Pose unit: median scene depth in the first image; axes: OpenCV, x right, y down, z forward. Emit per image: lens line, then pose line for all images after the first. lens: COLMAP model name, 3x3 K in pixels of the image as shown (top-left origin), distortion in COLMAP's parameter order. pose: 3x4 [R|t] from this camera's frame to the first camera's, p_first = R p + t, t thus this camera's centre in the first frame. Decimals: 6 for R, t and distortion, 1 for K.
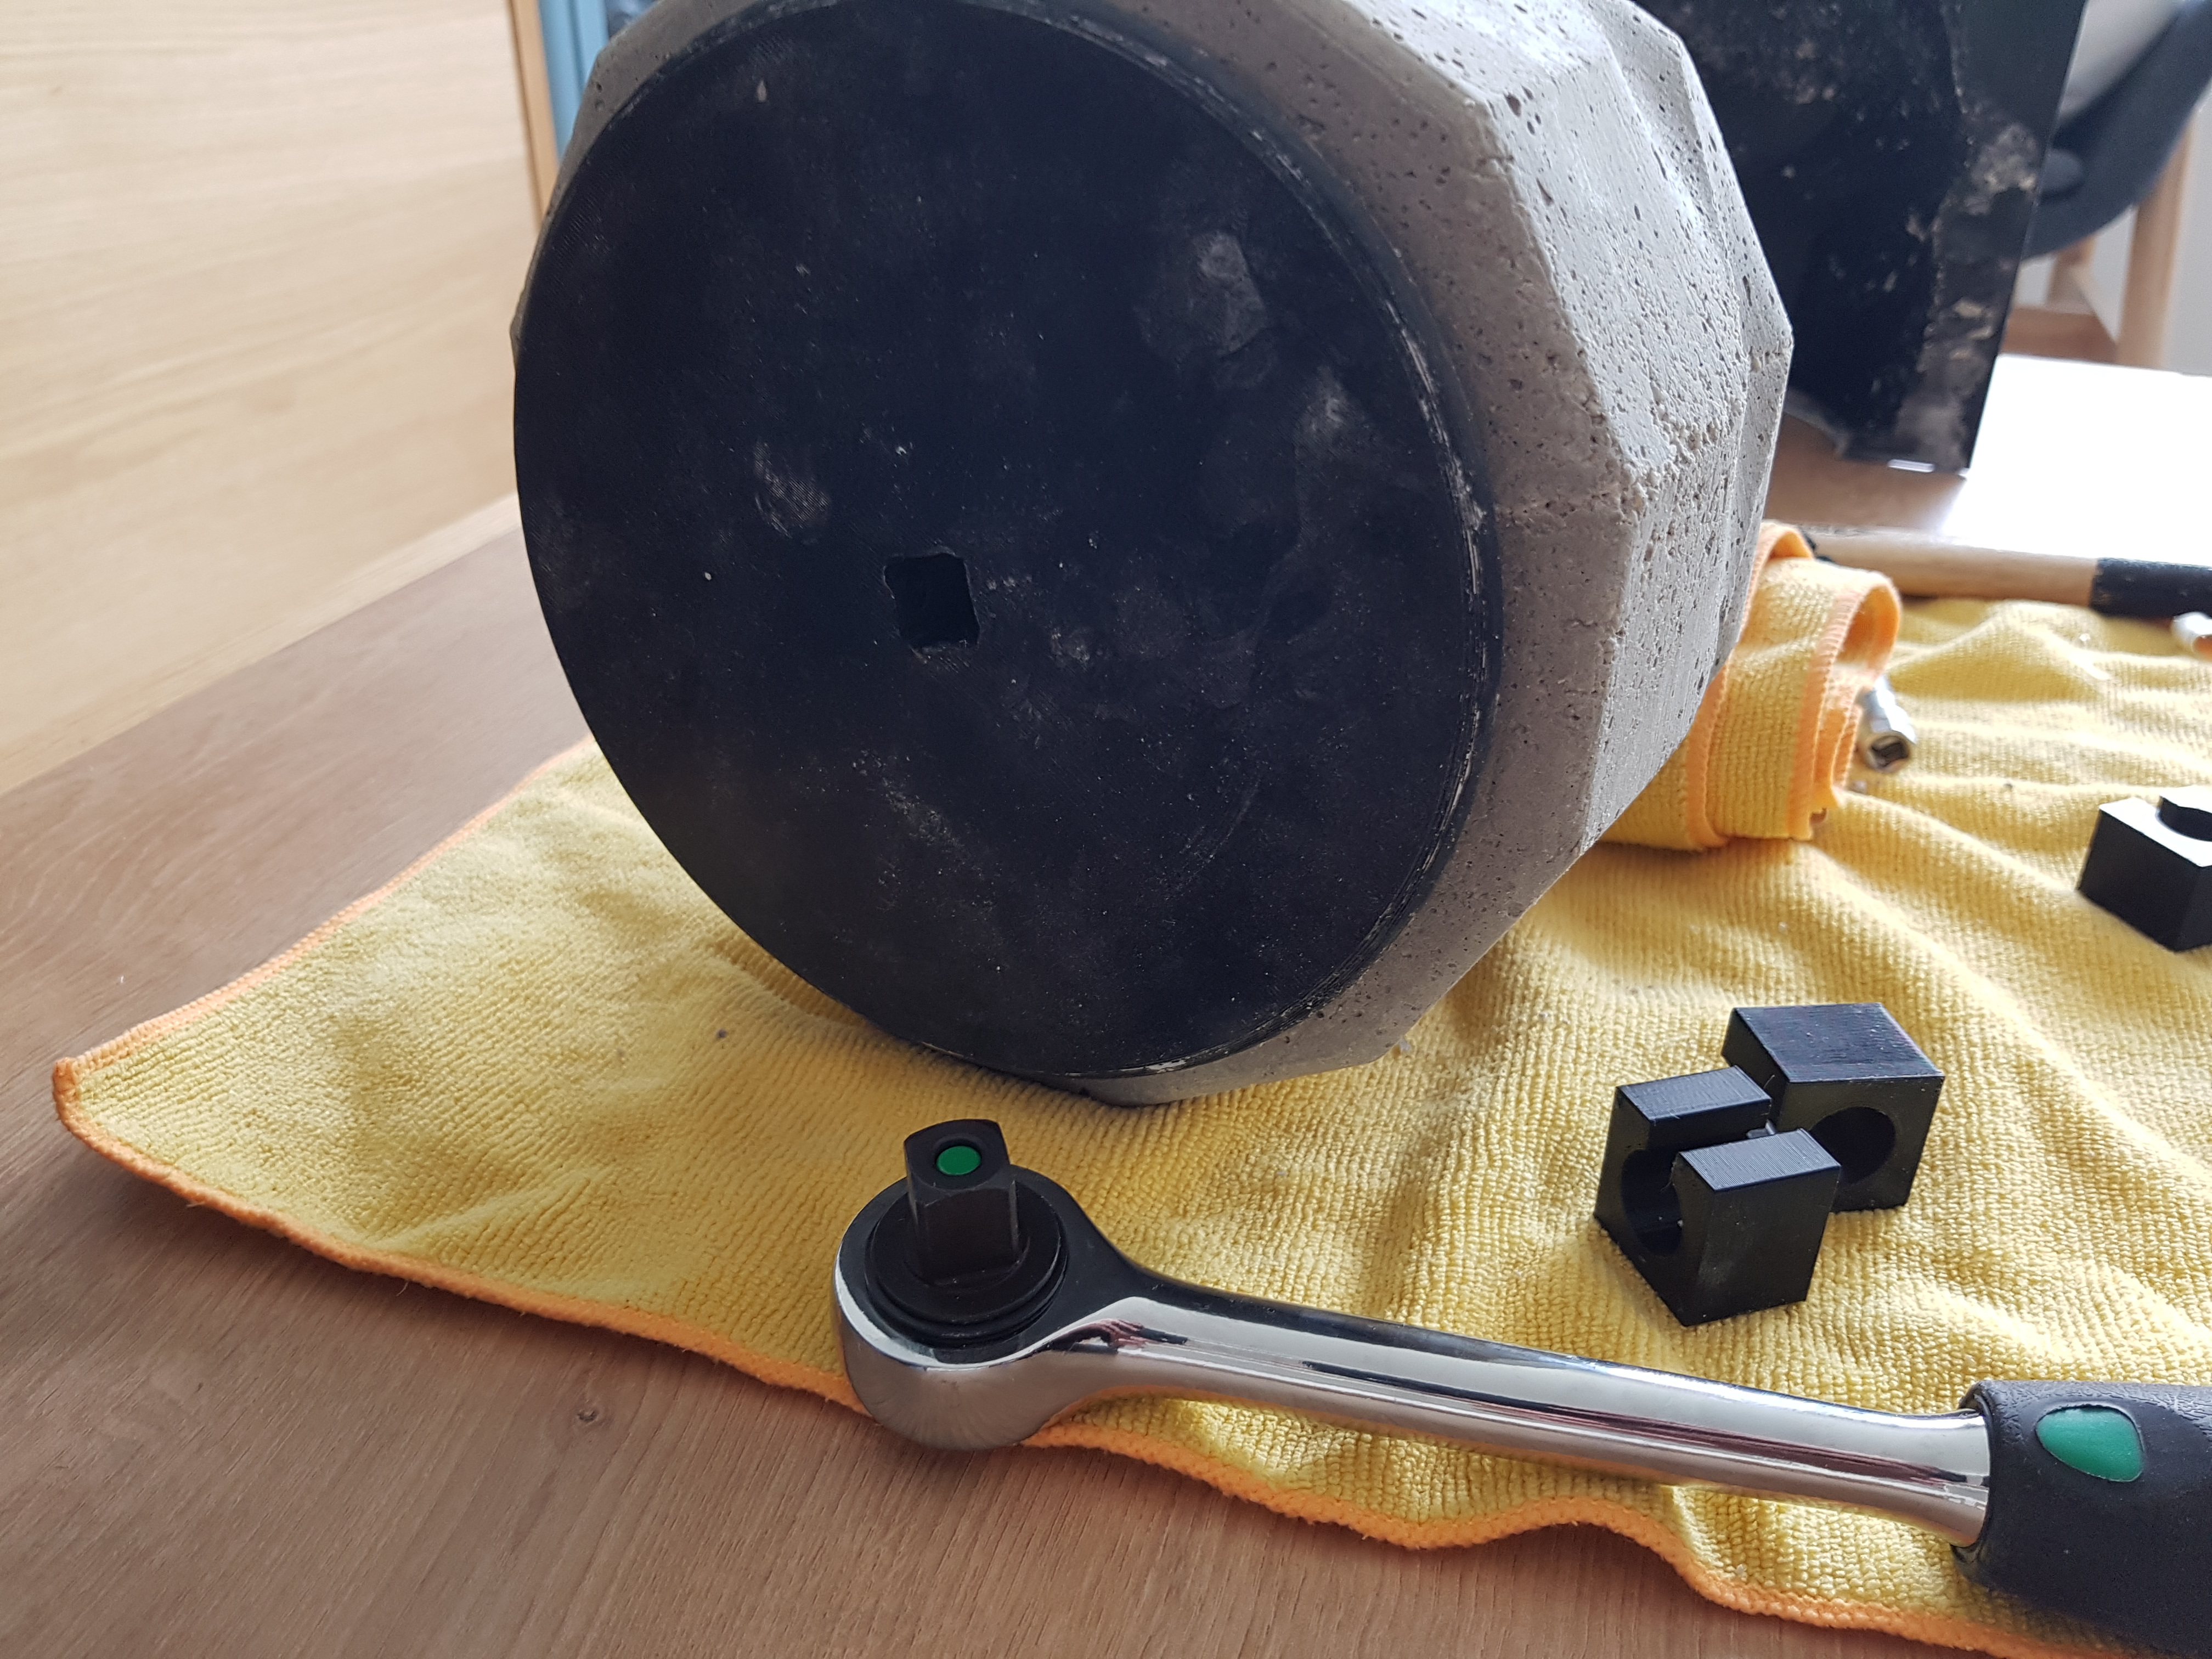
lens RADIAL K [[1636.1, 0, 1110.6], [0, 1636.1, 852.3], [0, 0, 1]] dist [0.037330, -0.050981]
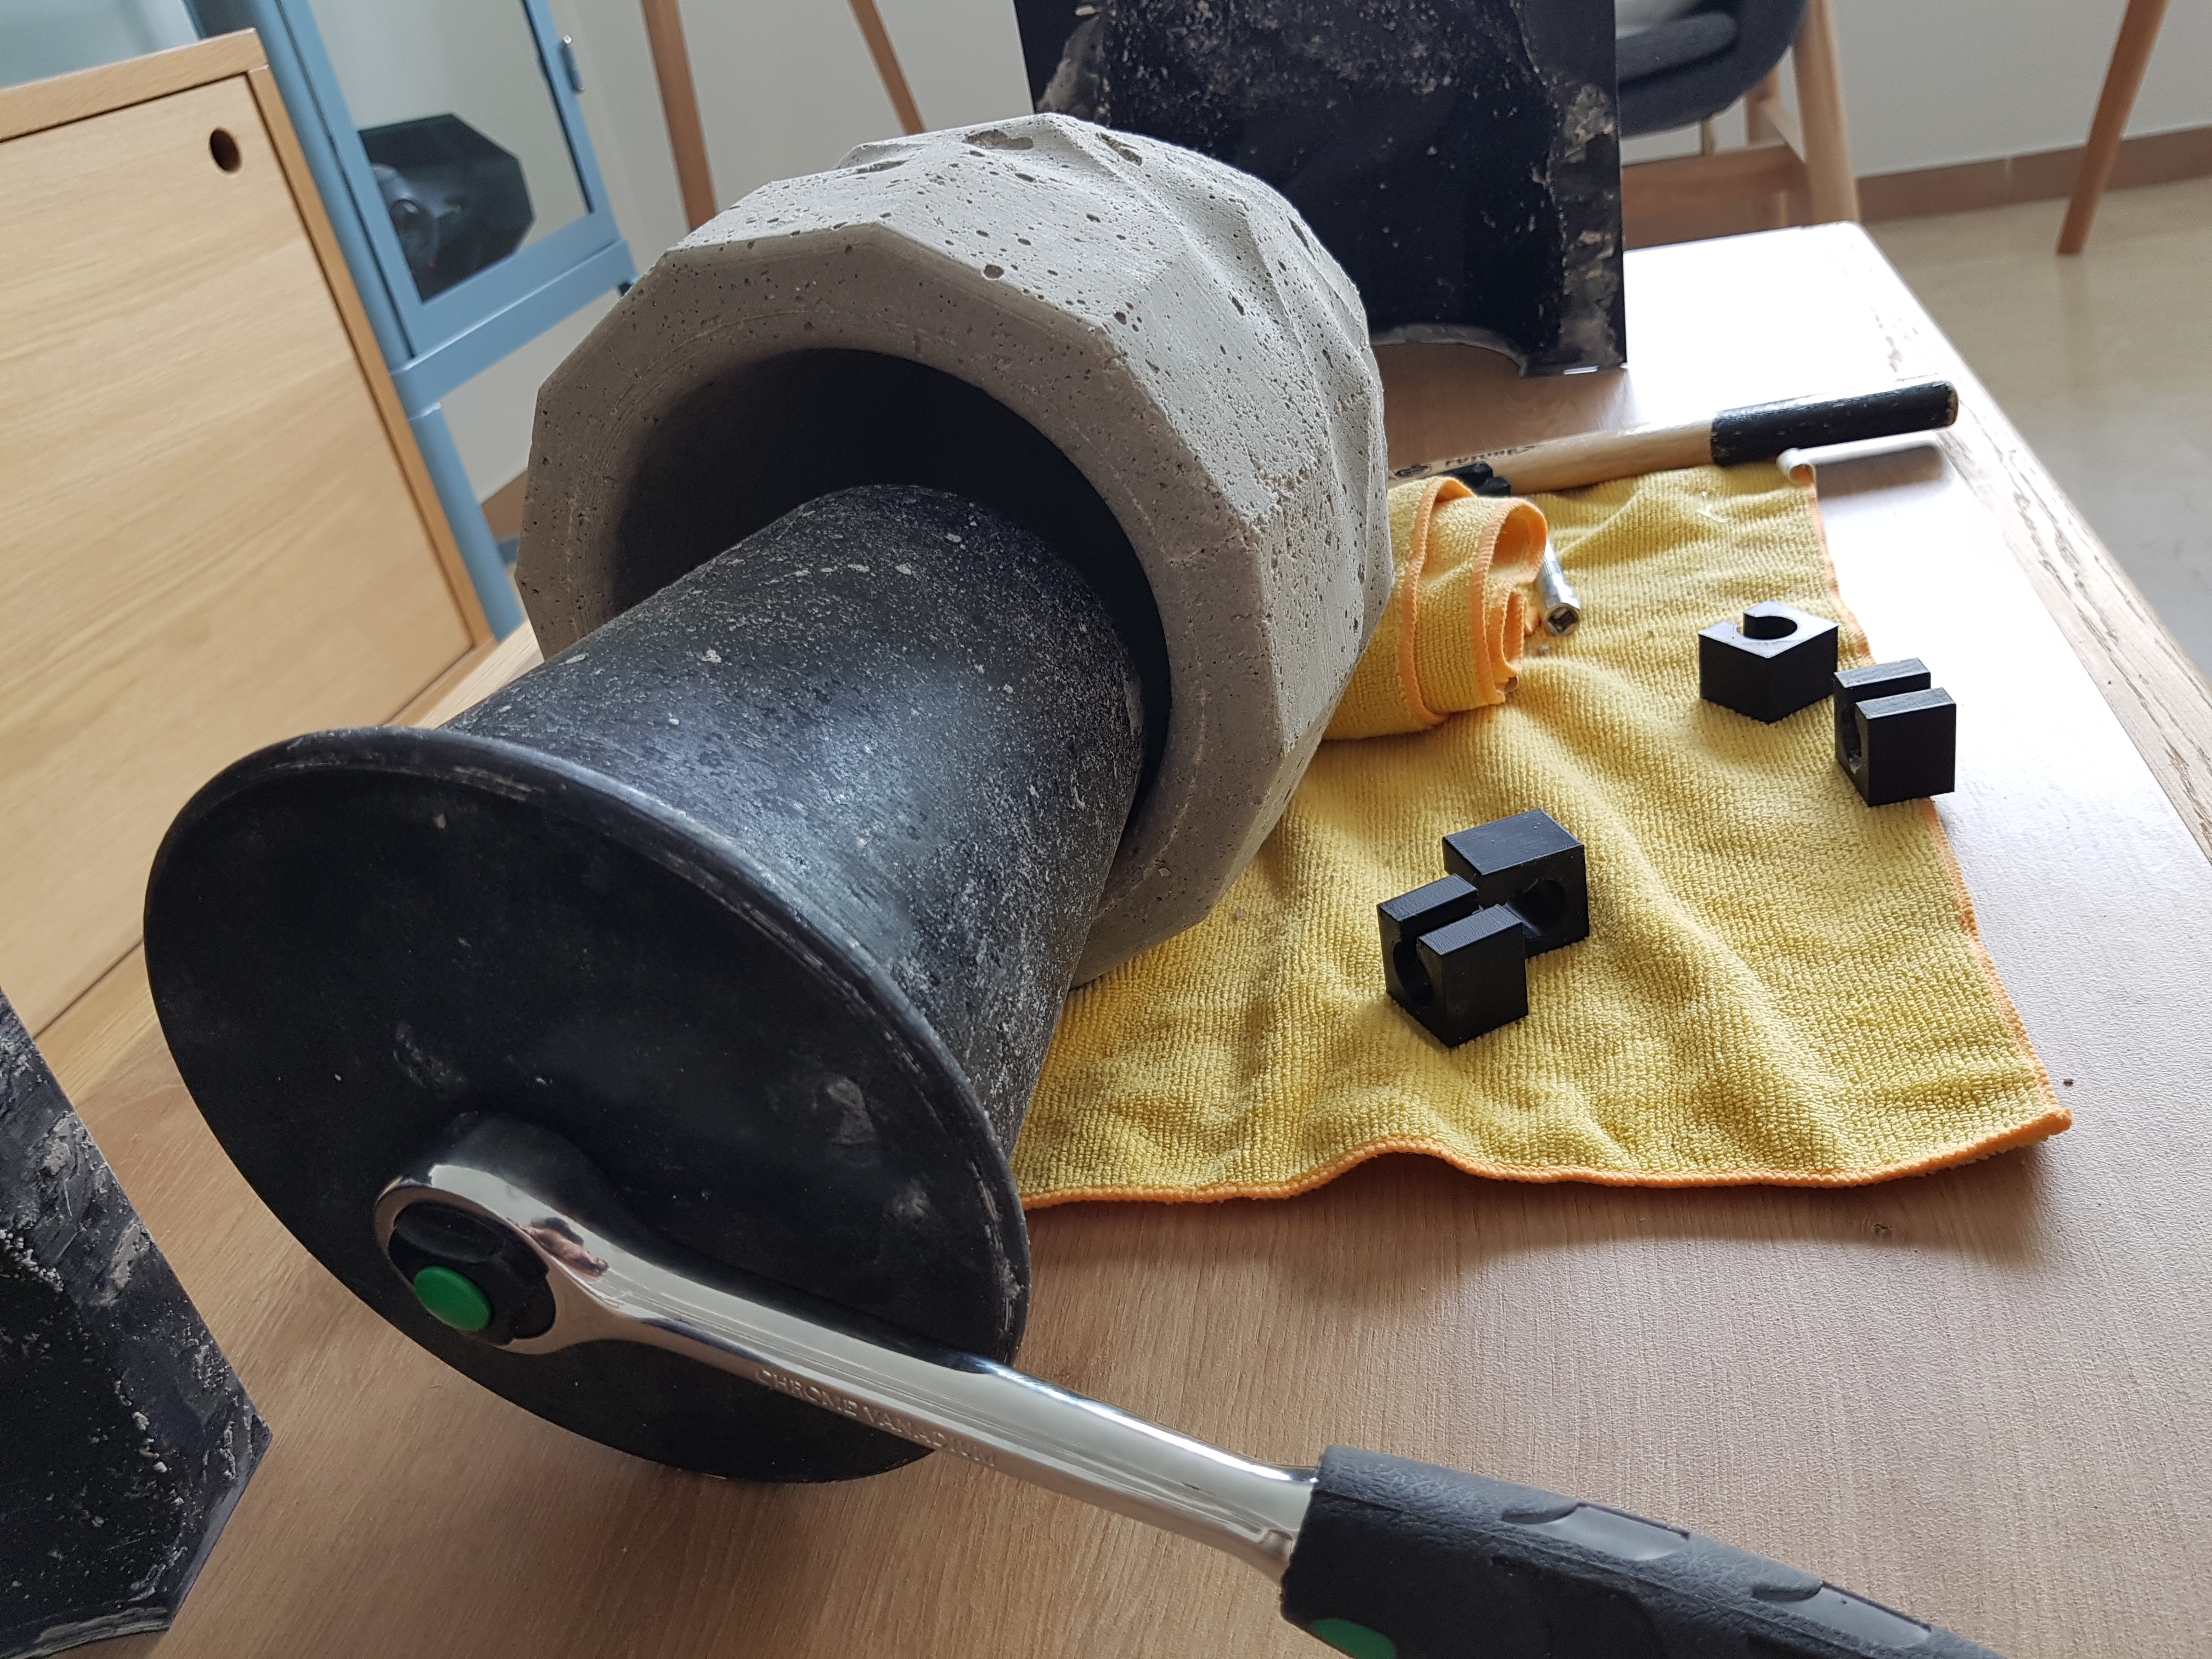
lens RADIAL K [[1618.6, 0, 1059.7], [0, 1618.6, 844.8], [0, 0, 1]] dist [0.059965, -0.092938]
pose [[0.969424, -0.245091, 0.012139, 0.026210], [0.245129, 0.969489, -0.001721, 0.024440], [-0.011347, 0.004644, 0.999925, -0.392403]]
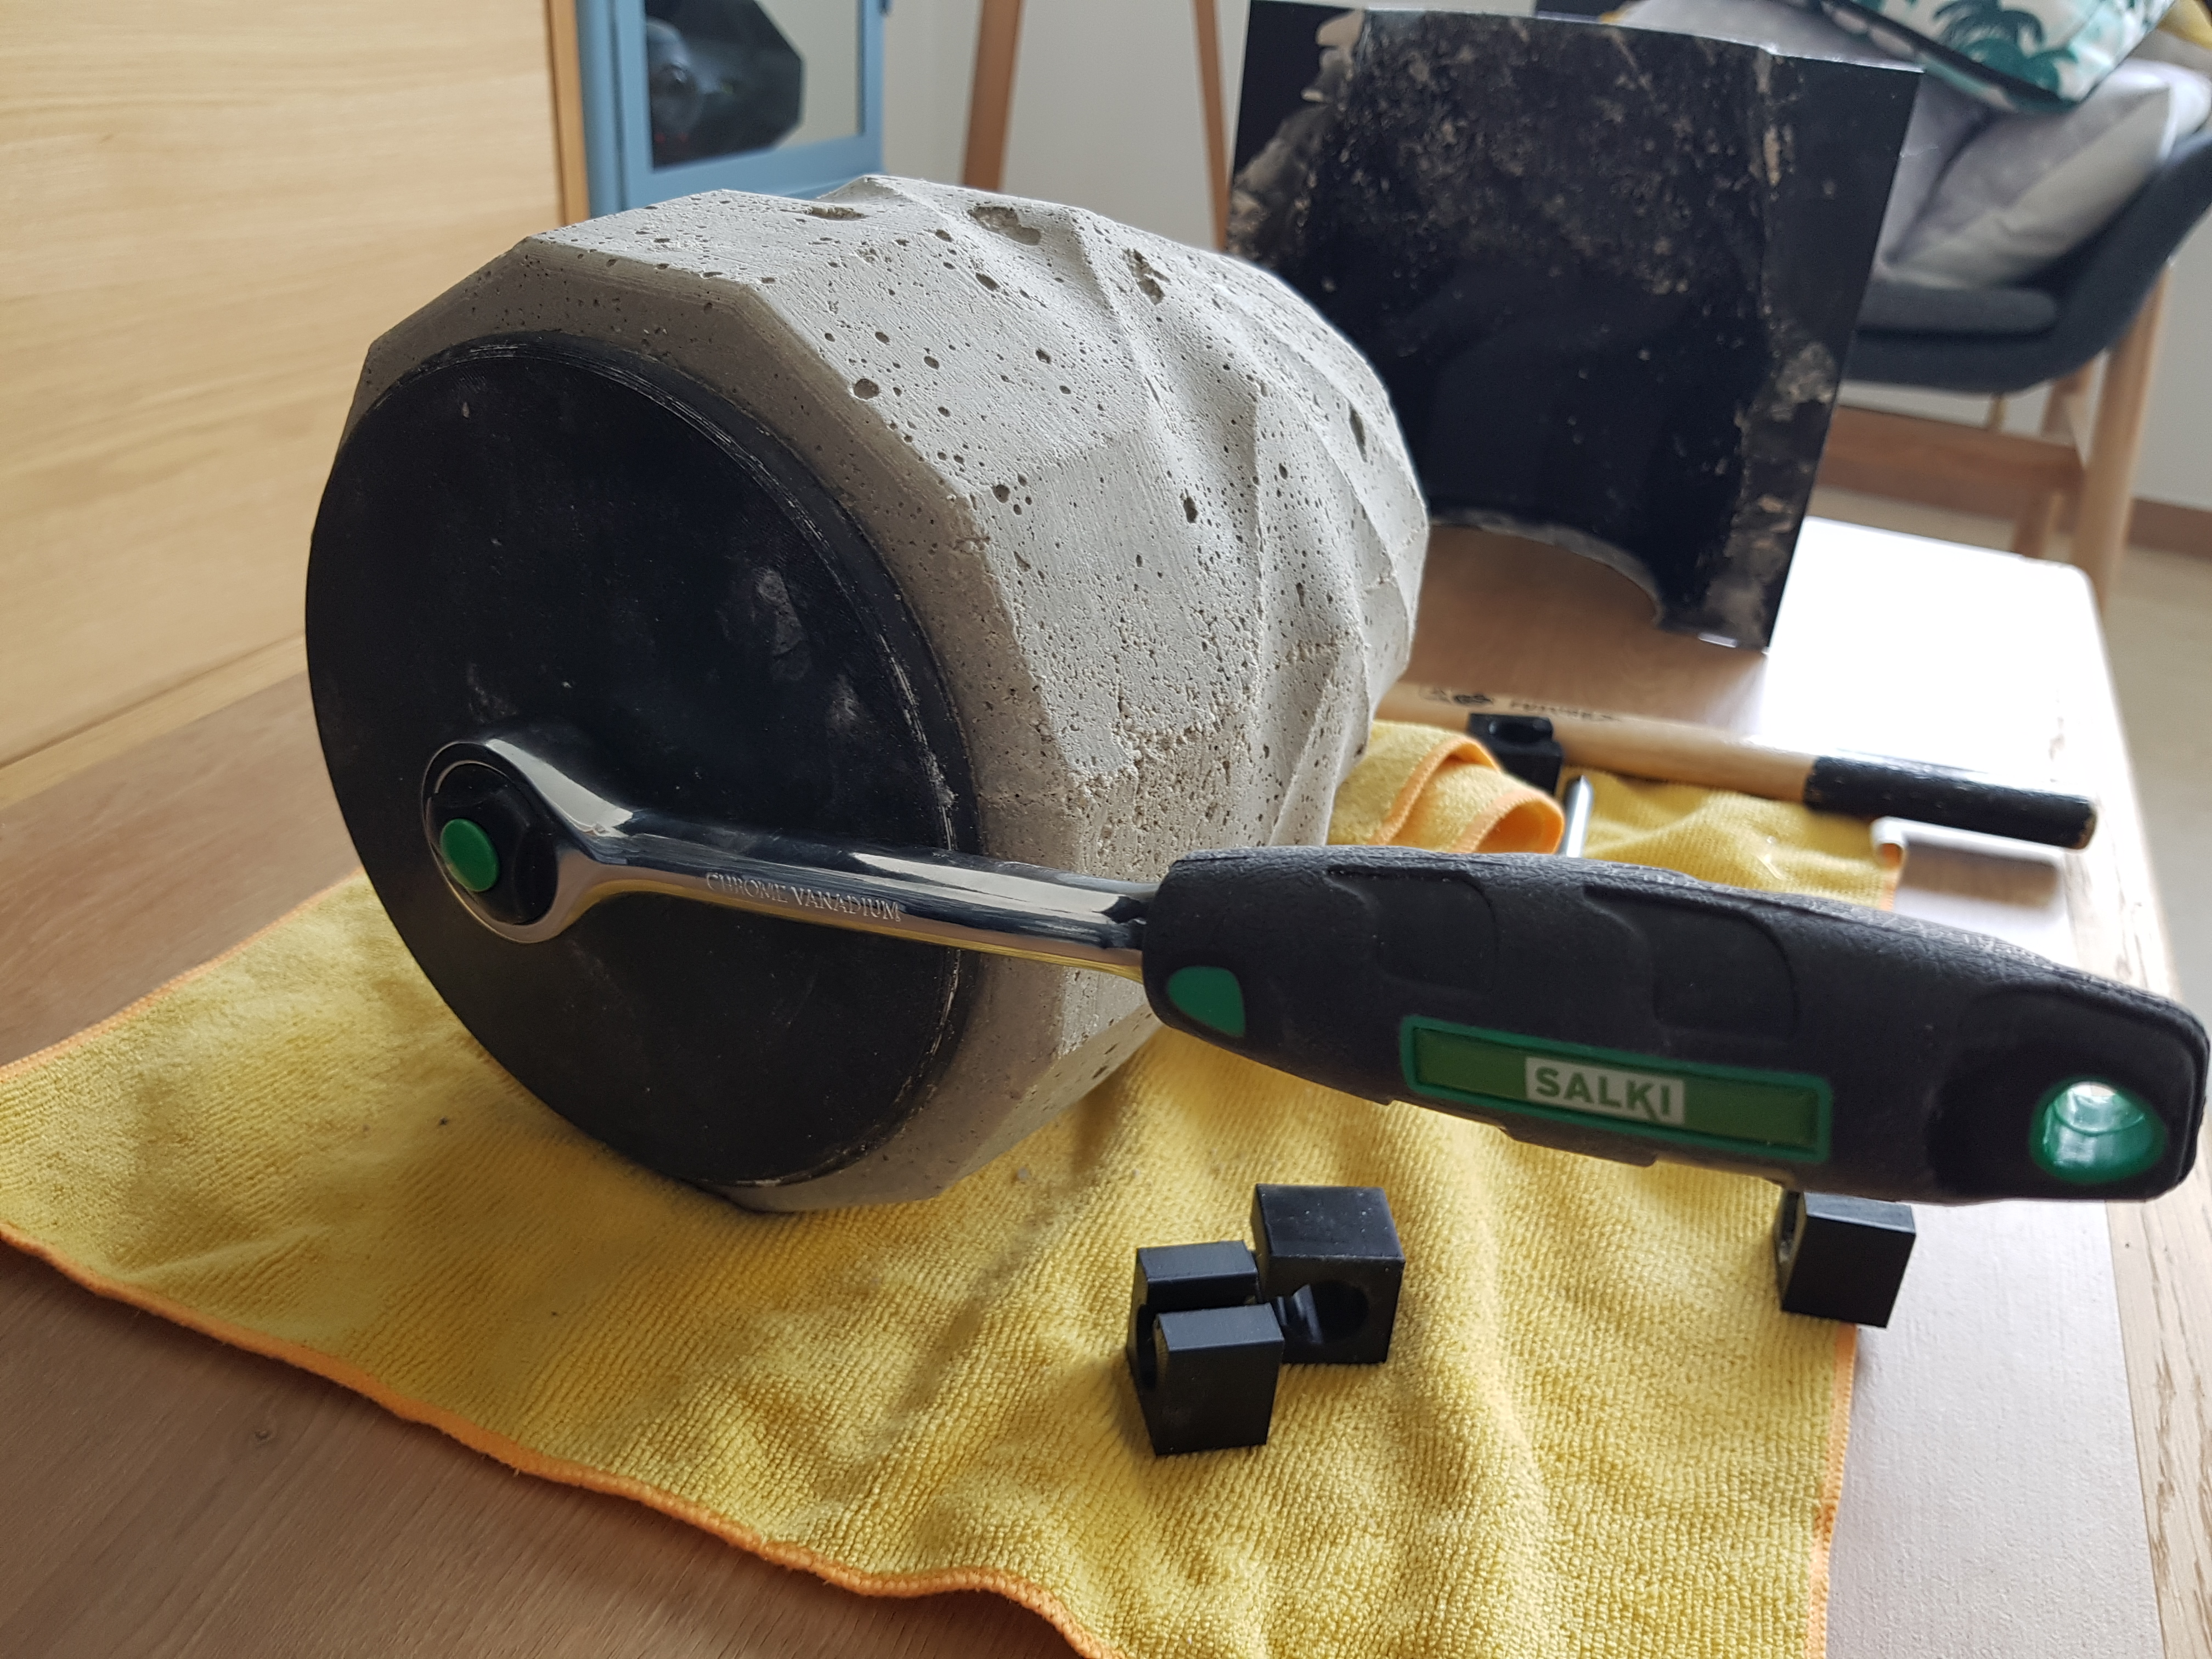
lens RADIAL K [[1657.3, 0, 1106.0], [0, 1657.3, 829.5], [0, 0, 1]] dist [0.029454, -0.051135]
pose [[0.996762, 0.075664, -0.027202, 0.246675], [-0.076421, 0.996684, -0.027960, -0.098152], [0.024997, 0.029949, 0.999239, -0.196367]]
